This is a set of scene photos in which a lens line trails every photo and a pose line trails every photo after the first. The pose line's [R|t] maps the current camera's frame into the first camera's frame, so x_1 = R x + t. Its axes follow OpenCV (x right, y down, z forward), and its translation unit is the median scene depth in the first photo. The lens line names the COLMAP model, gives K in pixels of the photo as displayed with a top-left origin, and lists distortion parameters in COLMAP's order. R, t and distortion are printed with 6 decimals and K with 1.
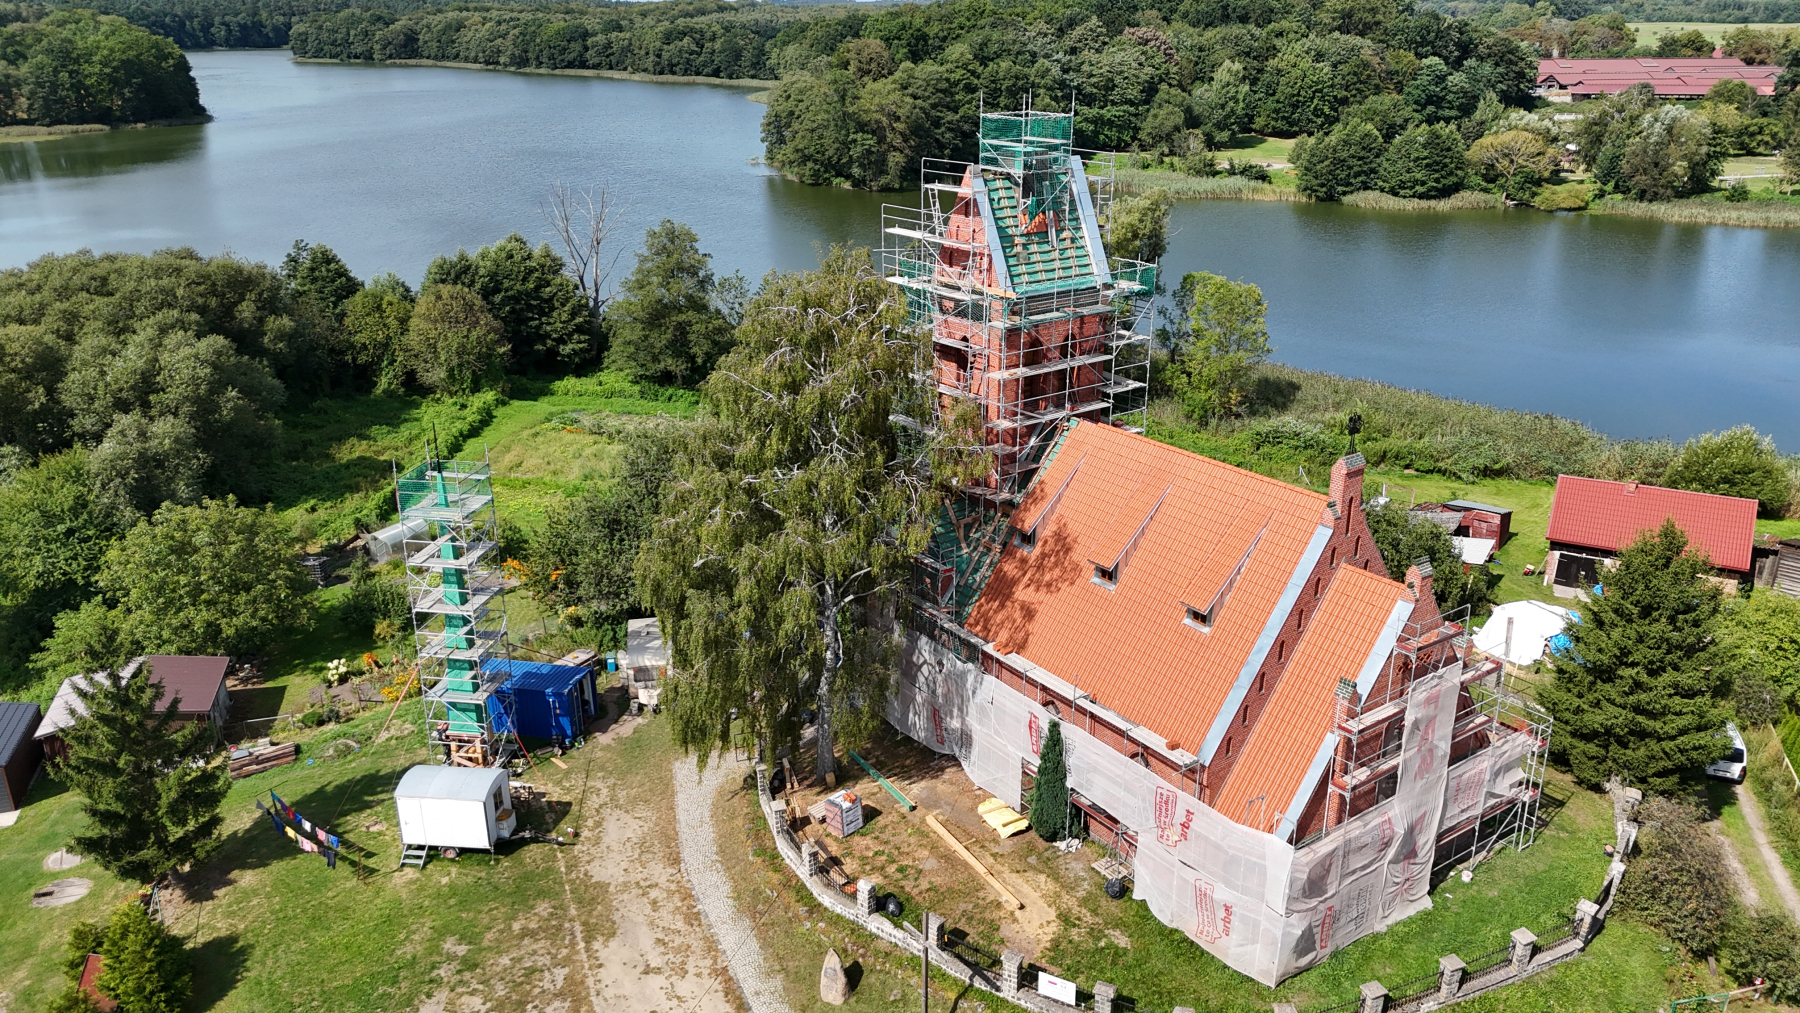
lens RADIAL K [[1321.1, 0, 904.1], [0, 1321.1, 501.1], [0, 0, 1]] dist [0.092831, -0.094997]
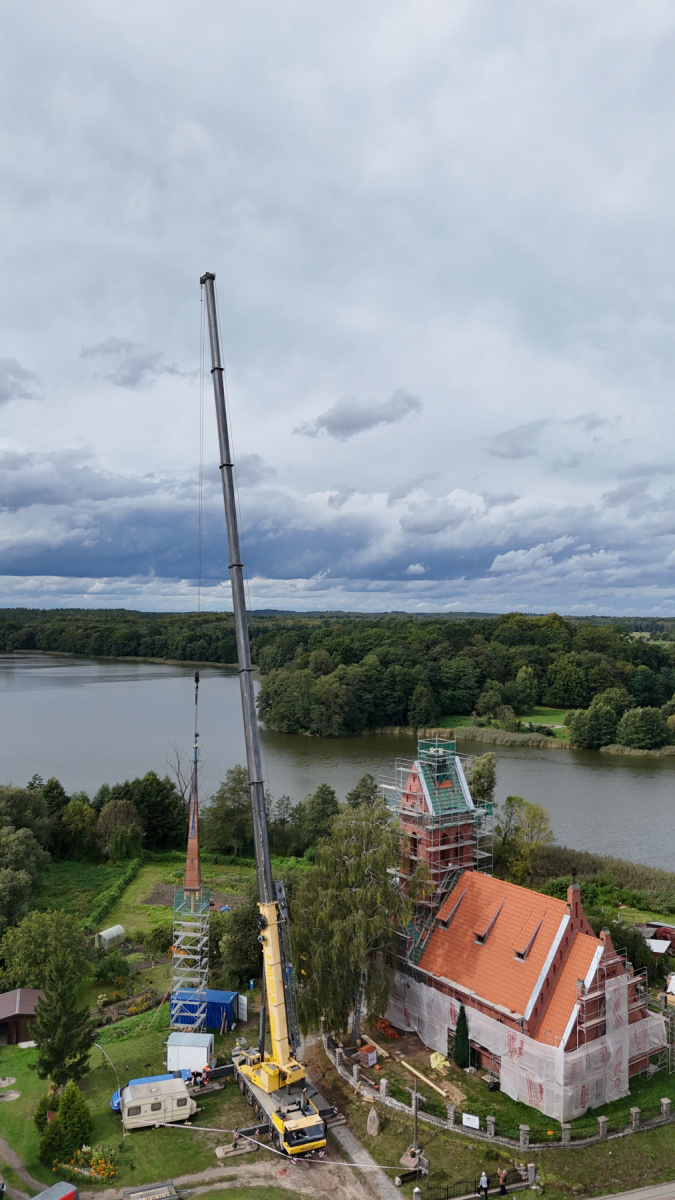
lens RADIAL K [[880.7, 0, 334.4], [0, 880.7, 597.4], [0, 0, 1]] dist [0.092831, -0.094997]
pose [[0.999859, 0.012542, 0.011158, -0.023219], [-0.007612, 0.931161, -0.364529, 0.012414], [-0.014962, 0.364392, 0.931125, -0.121516]]
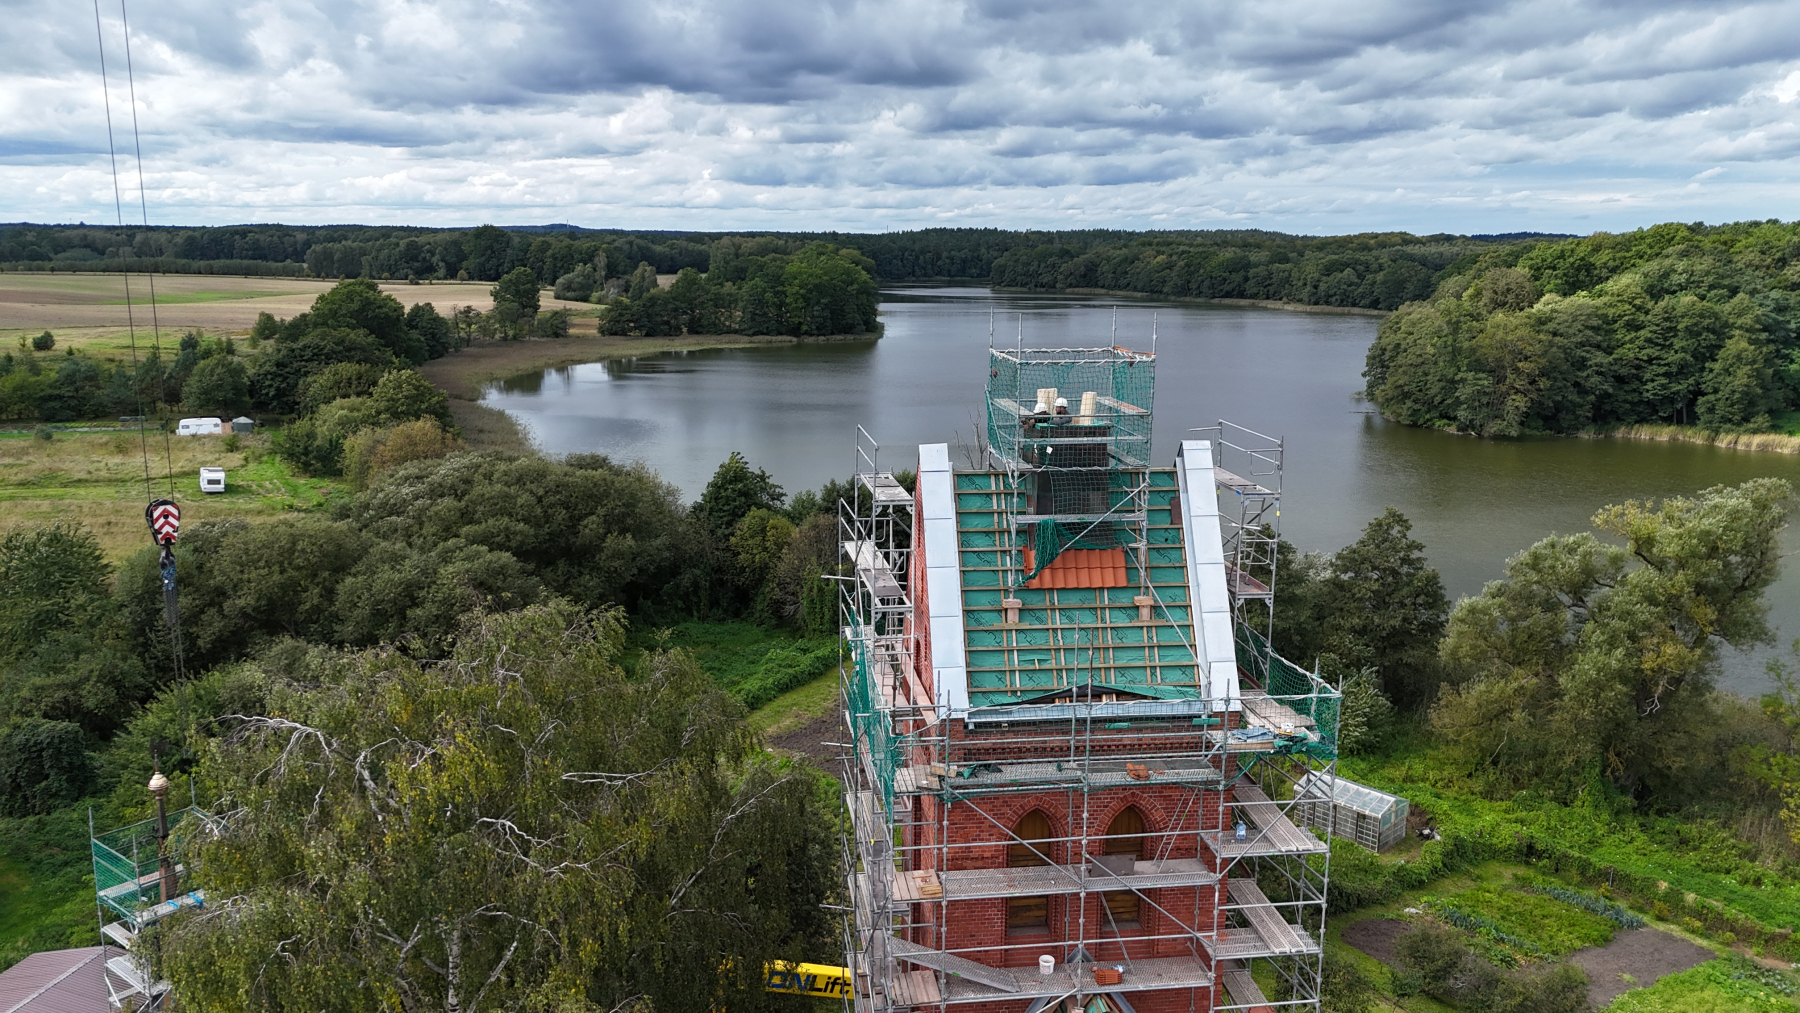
lens RADIAL K [[1312.2, 0, 910.3], [0, 1312.2, 507.6], [0, 0, 1]] dist [0.090915, -0.095627]
pose [[0.880966, 0.100026, -0.462486, 0.051070], [-0.170867, 0.978700, -0.113804, -0.031959], [0.441252, 0.179282, 0.879292, 0.104738]]
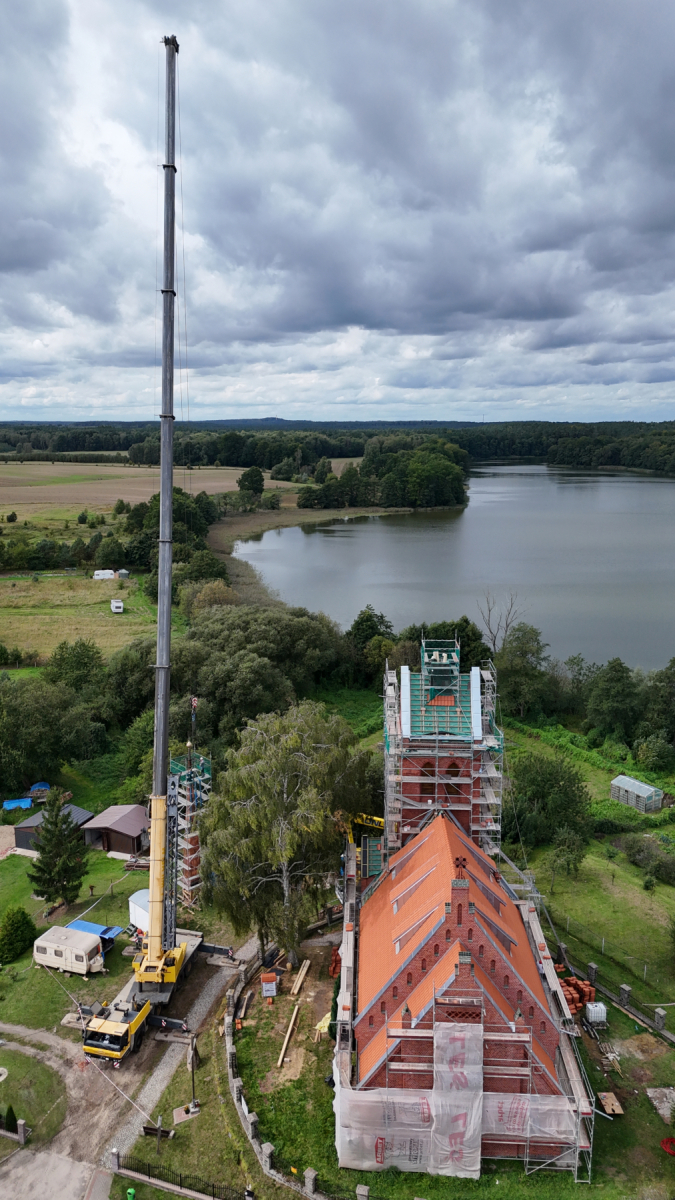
lens RADIAL K [[874.8, 0, 337.4], [0, 874.8, 592.0], [0, 0, 1]] dist [0.090915, -0.095627]
pose [[0.782411, 0.115432, -0.611971, 0.137493], [-0.213686, 0.972774, -0.089712, -0.041399], [0.584954, 0.200961, 0.785776, -0.014801]]
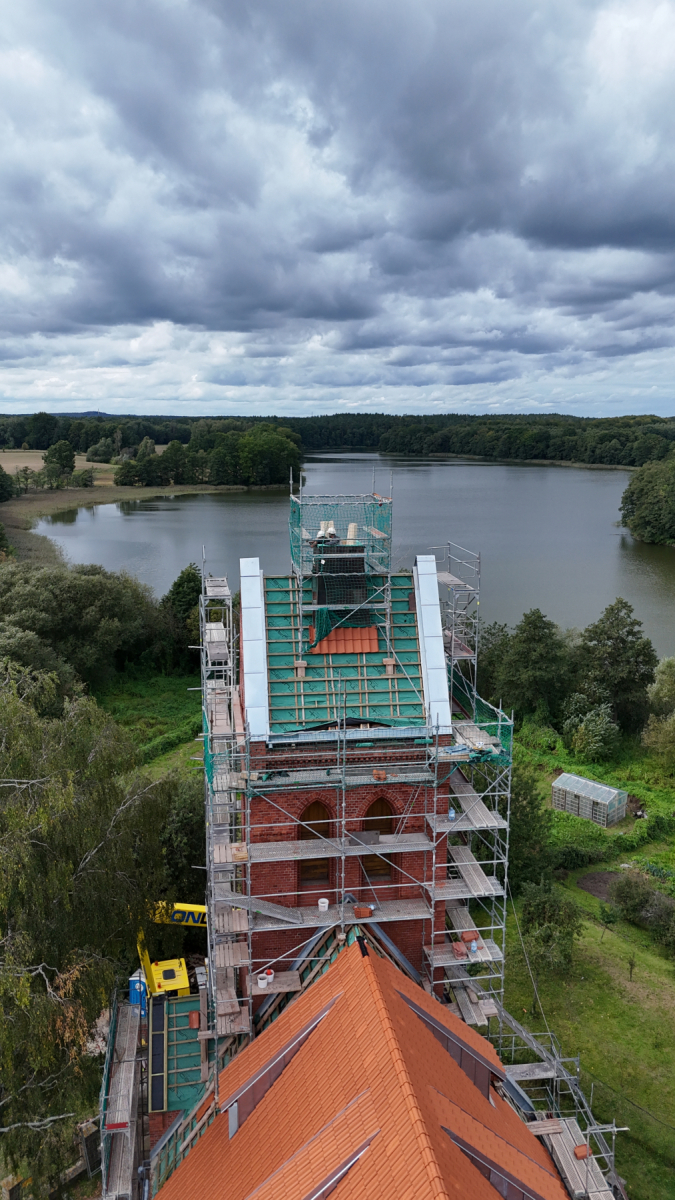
lens RADIAL K [[874.8, 0, 337.4], [0, 874.8, 592.0], [0, 0, 1]] dist [0.090915, -0.095627]
pose [[0.886004, 0.091212, -0.454617, 0.059891], [-0.164182, 0.978653, -0.123624, -0.033691], [0.433636, 0.184171, 0.882066, 0.108909]]
